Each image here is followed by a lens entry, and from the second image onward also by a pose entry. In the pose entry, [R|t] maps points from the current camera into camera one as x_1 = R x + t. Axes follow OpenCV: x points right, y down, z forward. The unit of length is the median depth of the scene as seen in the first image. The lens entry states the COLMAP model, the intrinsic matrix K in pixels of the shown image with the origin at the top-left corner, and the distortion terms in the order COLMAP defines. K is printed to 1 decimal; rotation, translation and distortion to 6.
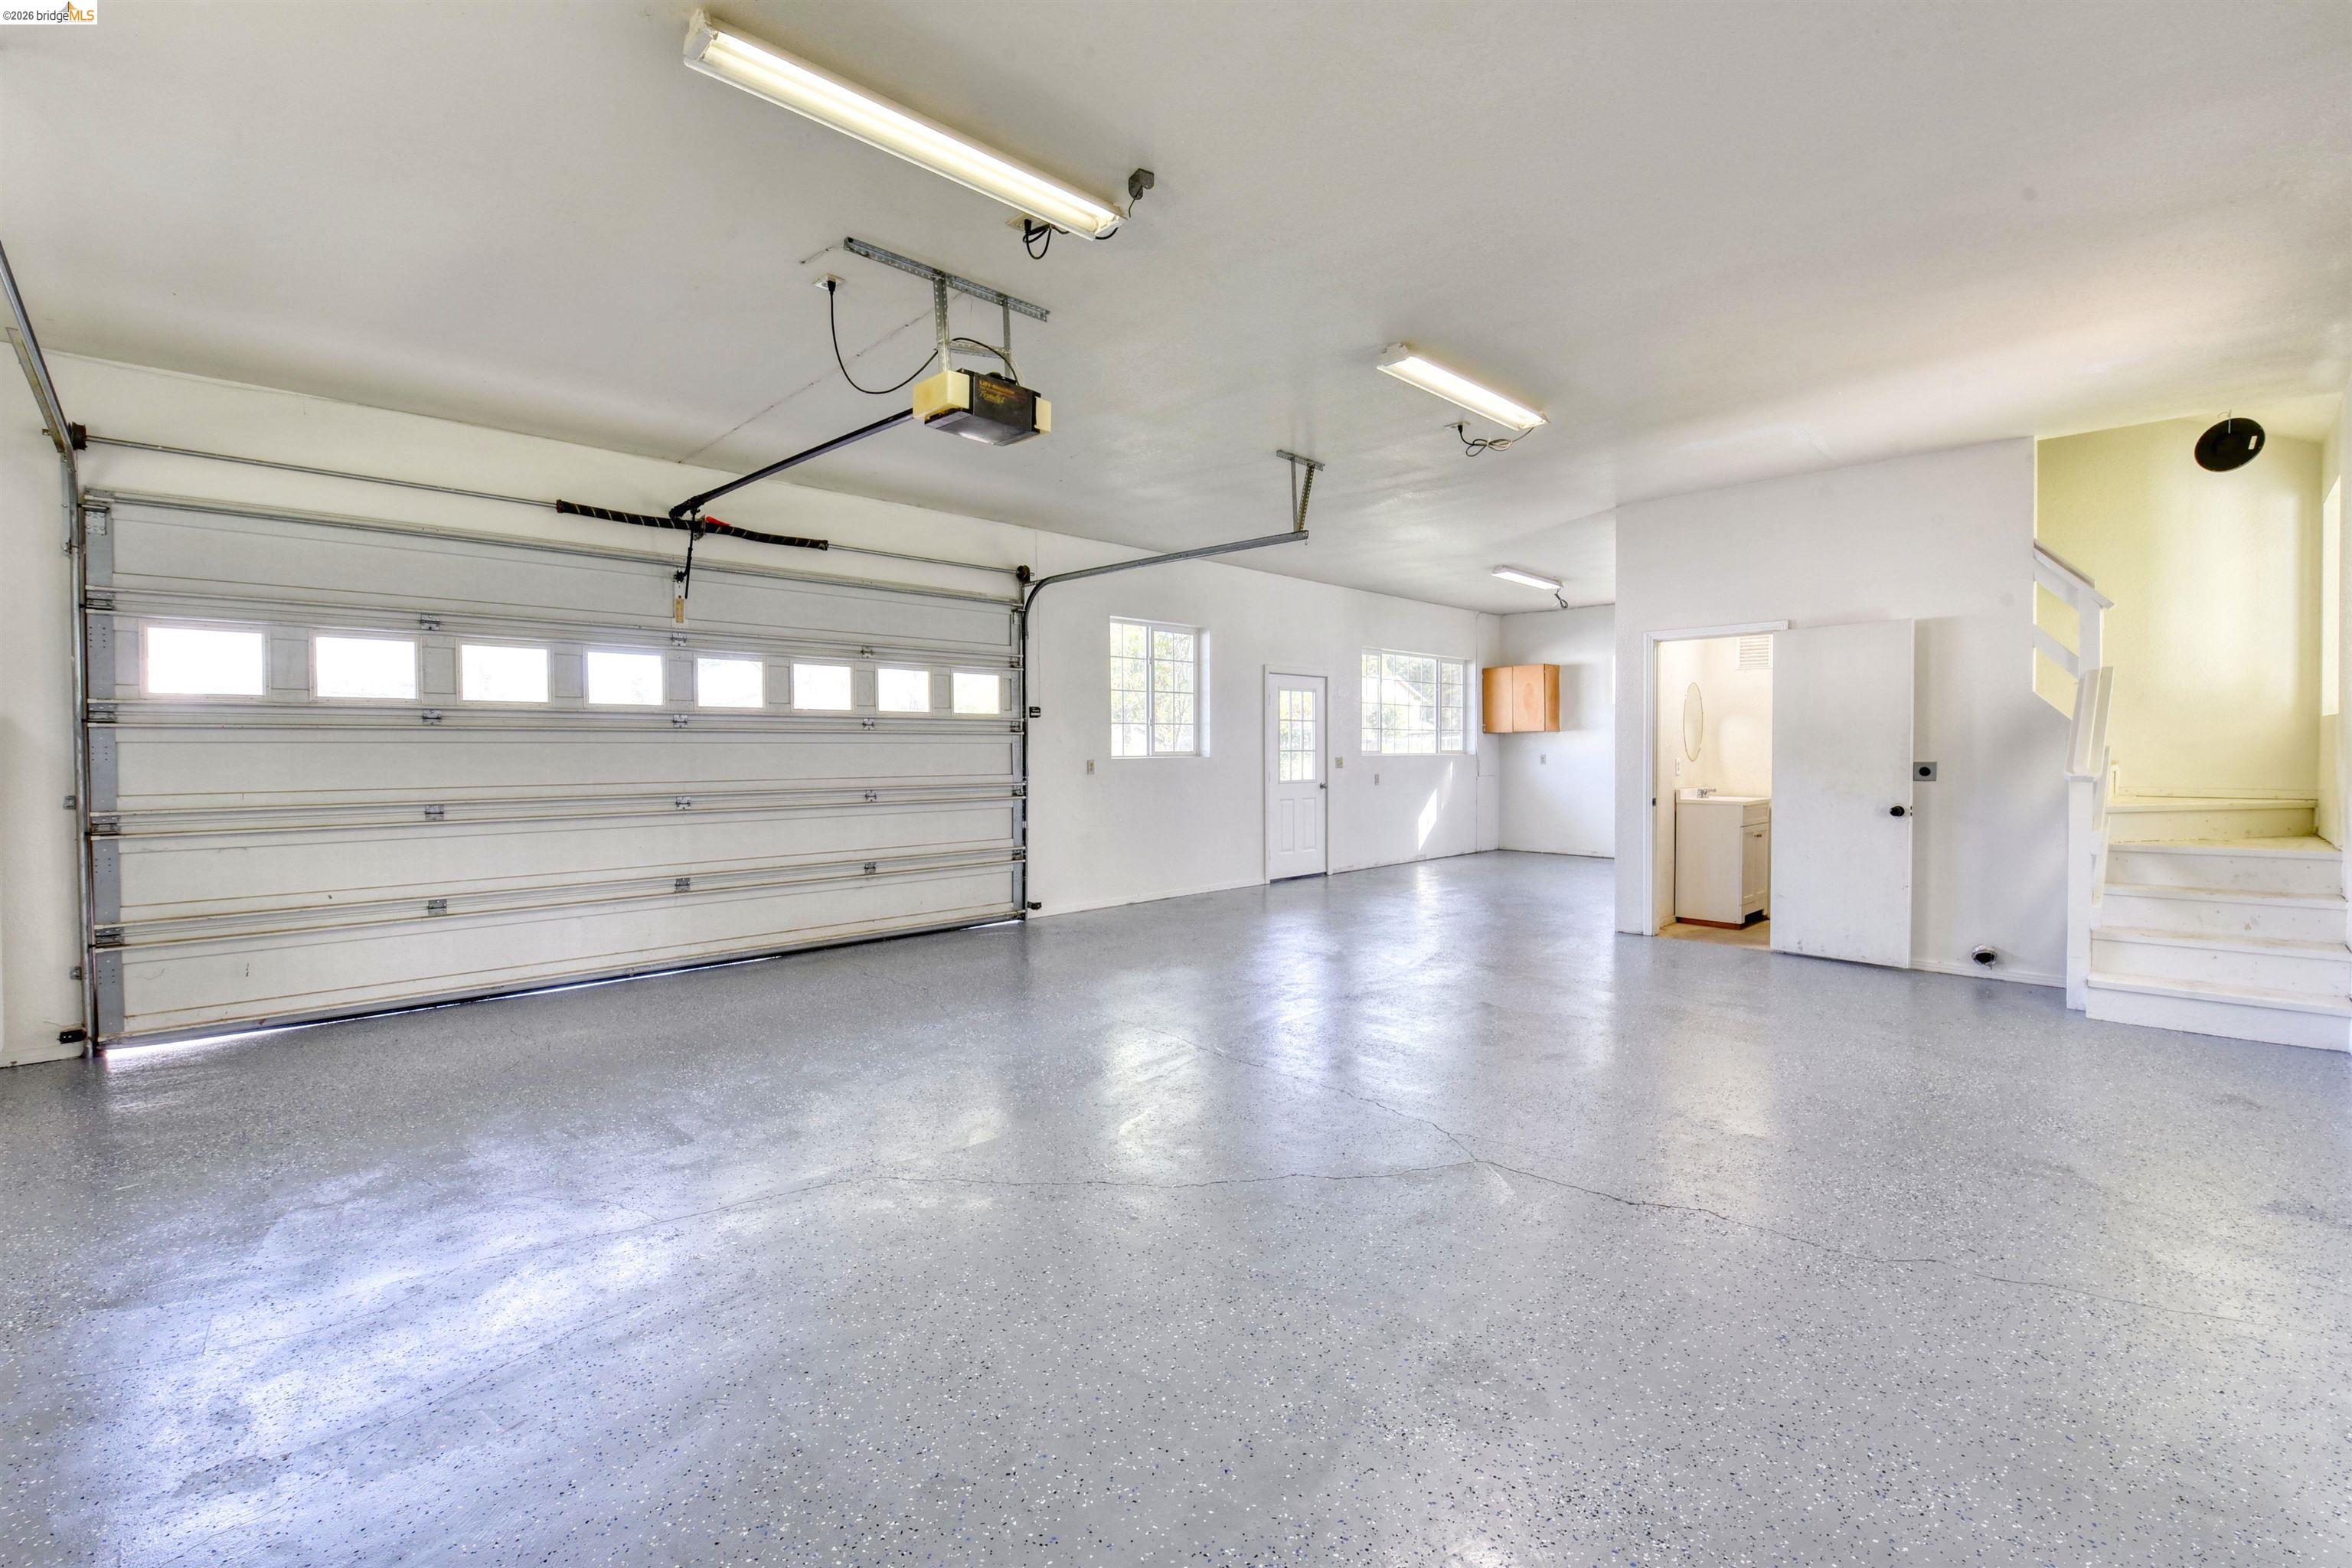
lens RADIAL K [[1064.2, 0, 1176.0], [0, 1064.2, 784.0], [0, 0, 1]] dist [-0.000039, -0.000004]
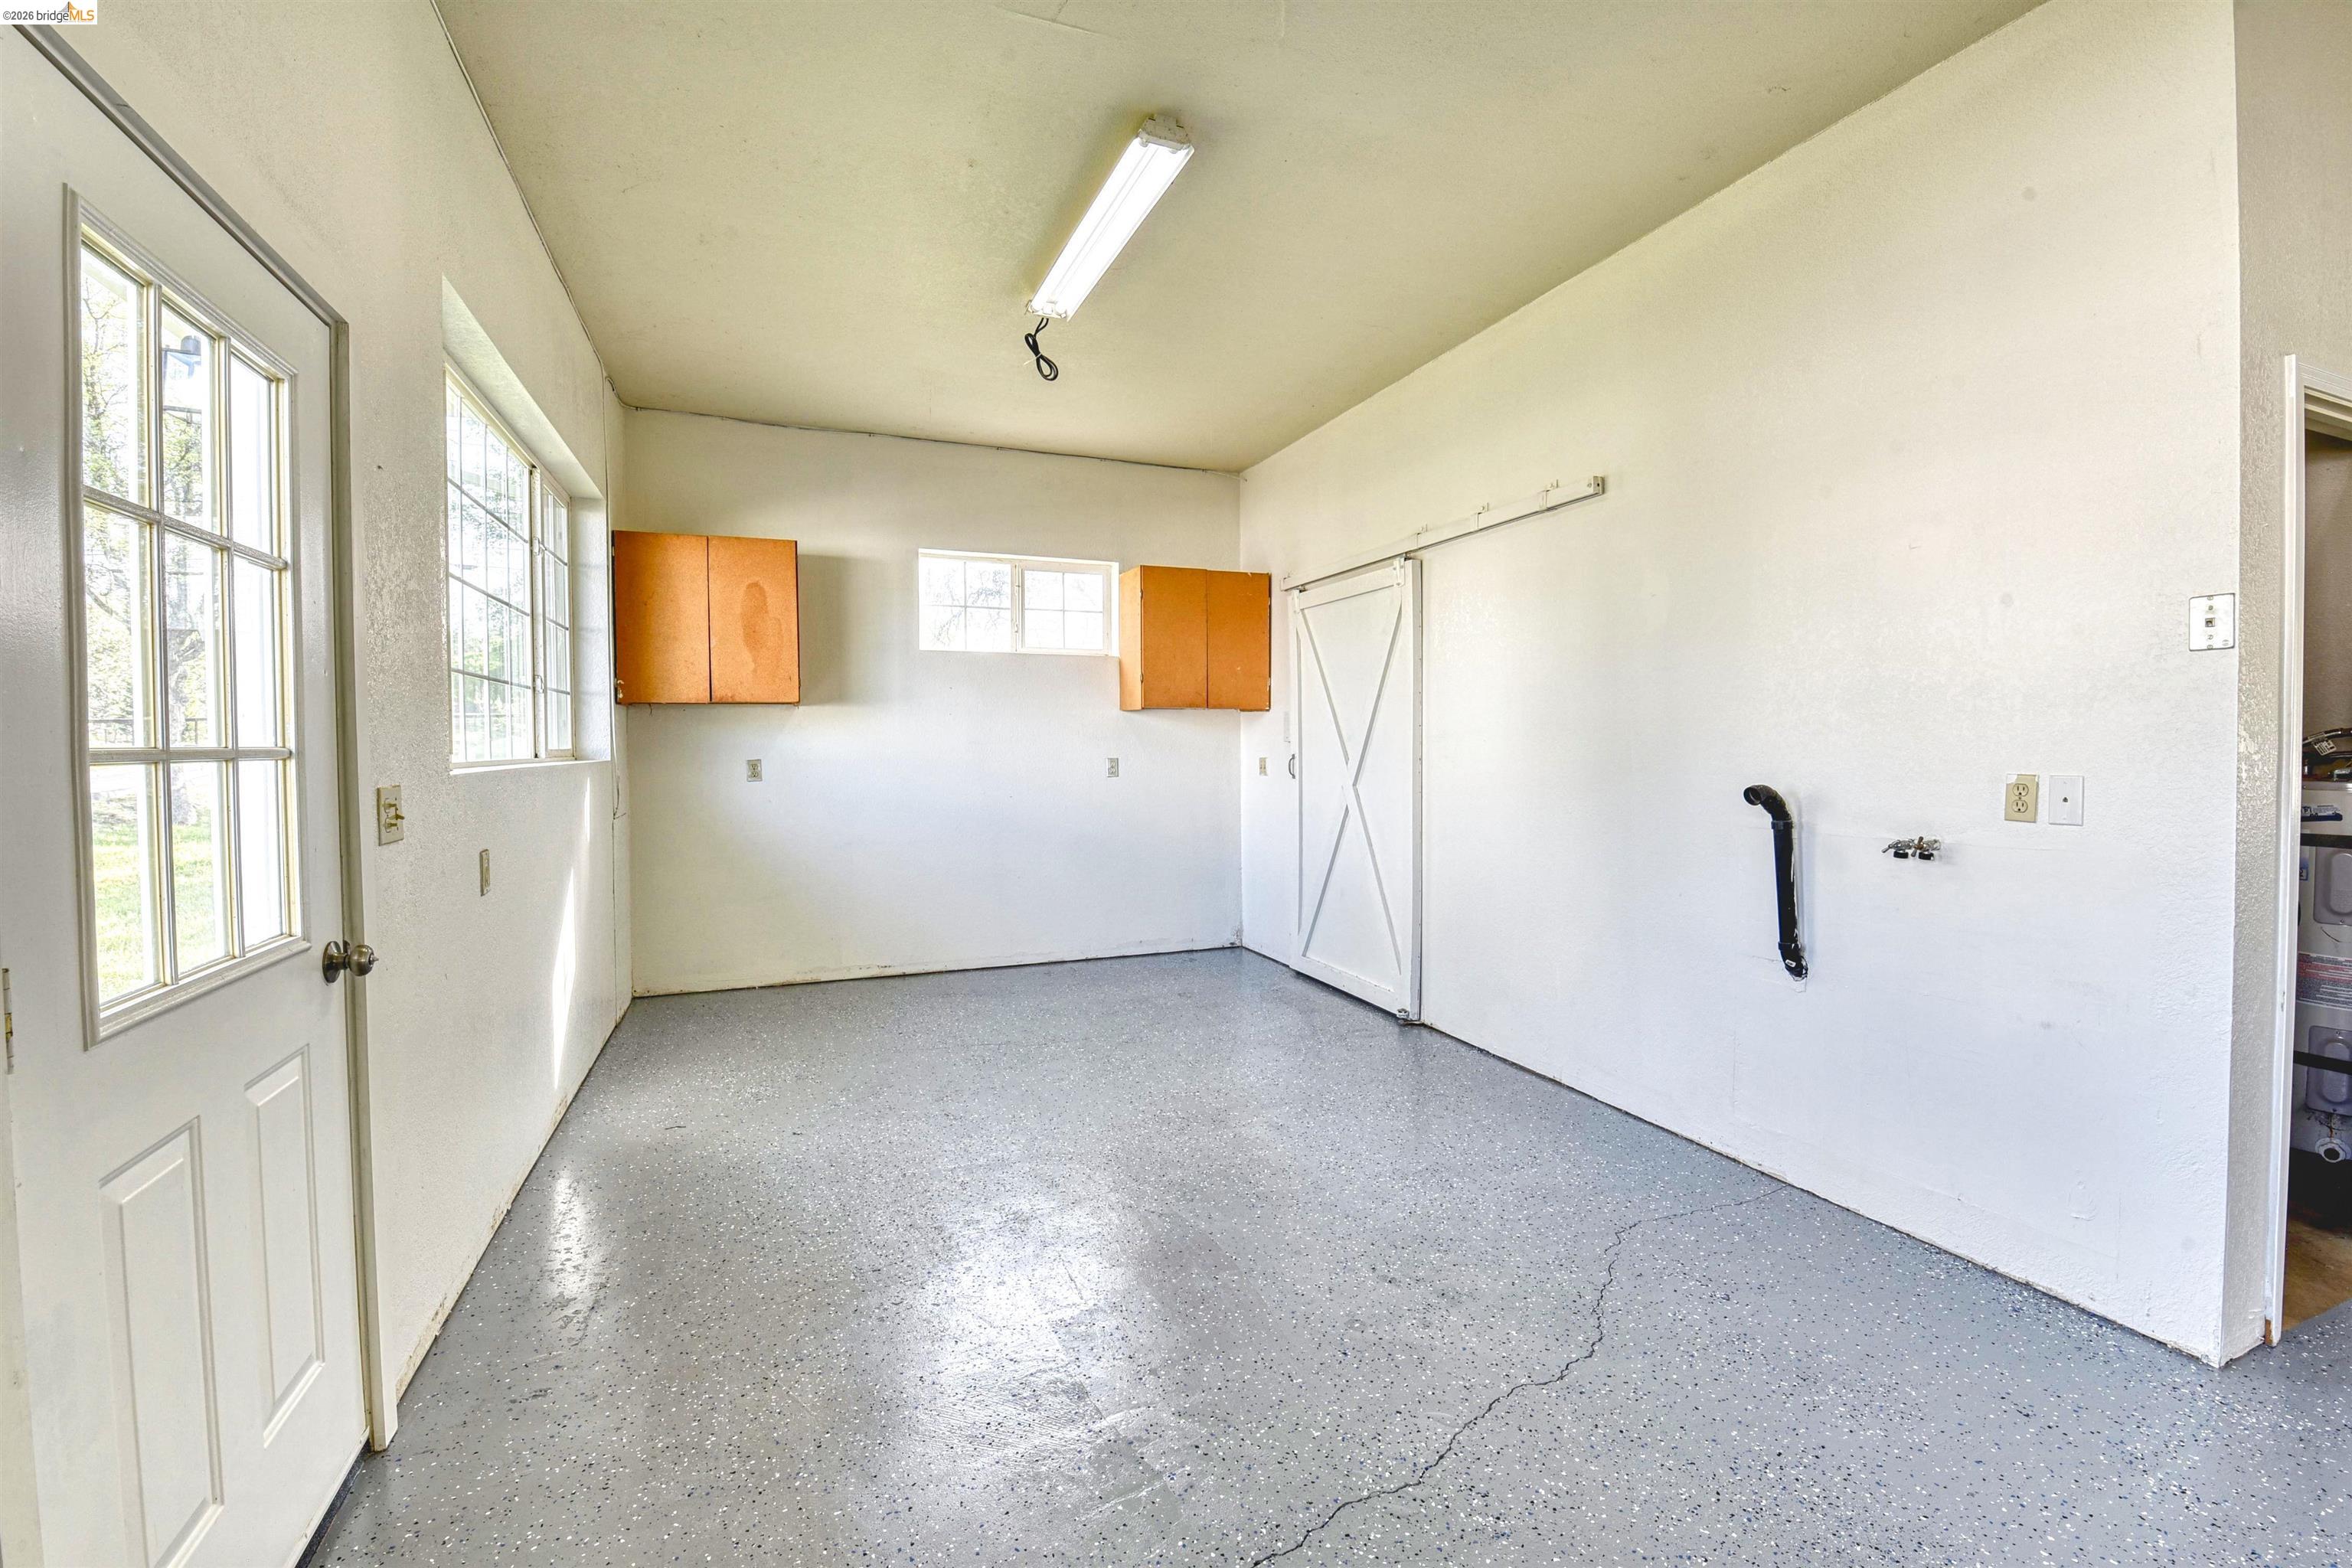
lens RADIAL K [[1020.2, 0, 1176.0], [0, 1020.2, 784.0], [0, 0, 1]] dist [-0.000176, -0.000011]
pose [[0.401838, -0.031572, 0.915166, 0.036591], [0.025450, 0.999404, 0.023304, -0.022804], [-0.915357, 0.013926, 0.402403, 0.685178]]
